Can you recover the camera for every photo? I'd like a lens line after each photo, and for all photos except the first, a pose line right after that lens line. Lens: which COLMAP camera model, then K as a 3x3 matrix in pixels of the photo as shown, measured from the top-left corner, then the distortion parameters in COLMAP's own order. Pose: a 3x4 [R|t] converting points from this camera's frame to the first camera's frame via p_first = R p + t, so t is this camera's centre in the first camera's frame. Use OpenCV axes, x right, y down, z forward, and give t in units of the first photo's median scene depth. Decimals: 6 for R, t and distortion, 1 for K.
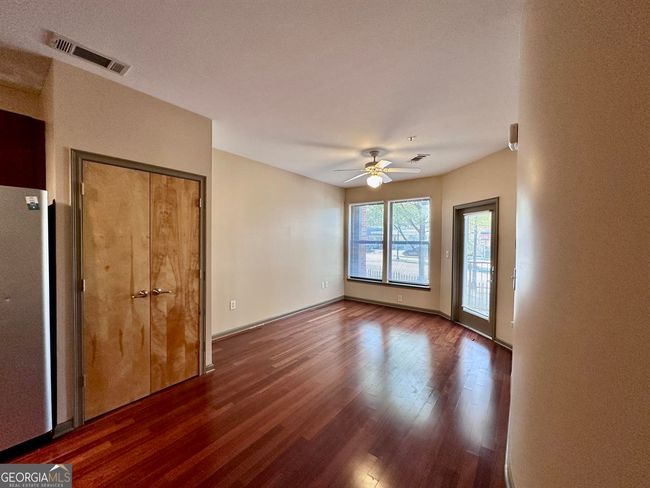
lens RADIAL K [[262.8, 0, 325.0], [0, 262.8, 244.0], [0, 0, 1]] dist [-0.001195, -0.000096]
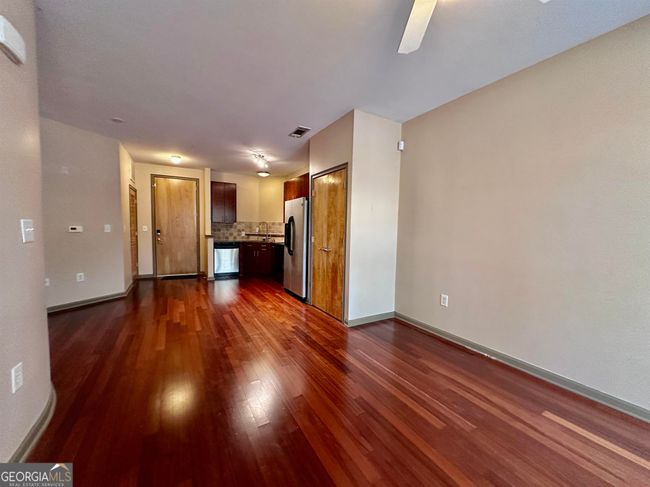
lens RADIAL K [[262.8, 0, 325.0], [0, 262.8, 243.5], [0, 0, 1]] dist [-0.001195, -0.000096]
pose [[-0.392576, 0.045212, -0.918607, 0.778952], [-0.035807, 0.997282, 0.064387, 0.044086], [0.919022, 0.058170, -0.389891, 1.534045]]
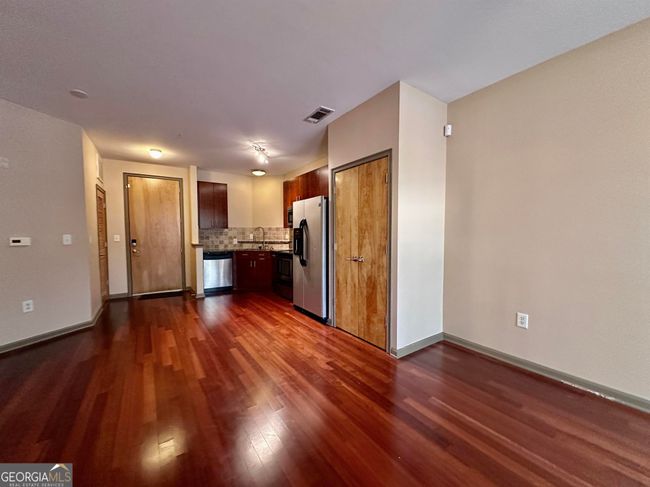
lens RADIAL K [[262.8, 0, 325.0], [0, 262.8, 243.5], [0, 0, 1]] dist [-0.001195, -0.000096]
pose [[-0.320032, 0.038819, -0.946611, 0.584558], [-0.013547, 0.998871, 0.045542, 0.049700], [0.947310, 0.027399, -0.319145, 1.191957]]
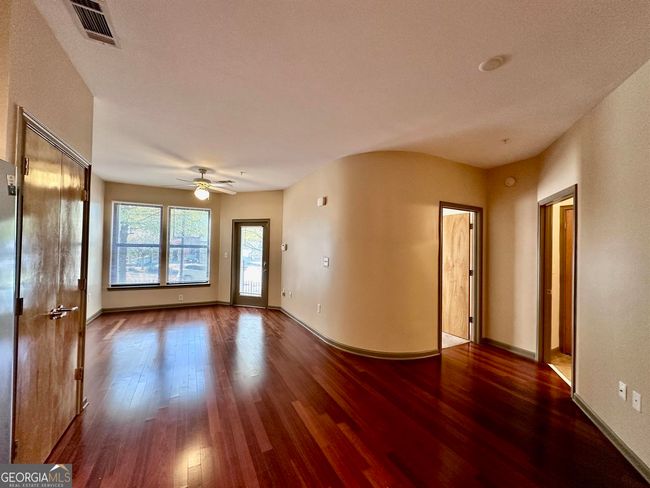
lens RADIAL K [[262.8, 0, 325.0], [0, 262.8, 244.0], [0, 0, 1]] dist [-0.001195, -0.000096]
pose [[0.424318, 0.012305, 0.905429, -0.963345], [-0.003391, 0.999922, -0.012000, -0.006838], [-0.905507, 0.002022, 0.424327, -0.001815]]
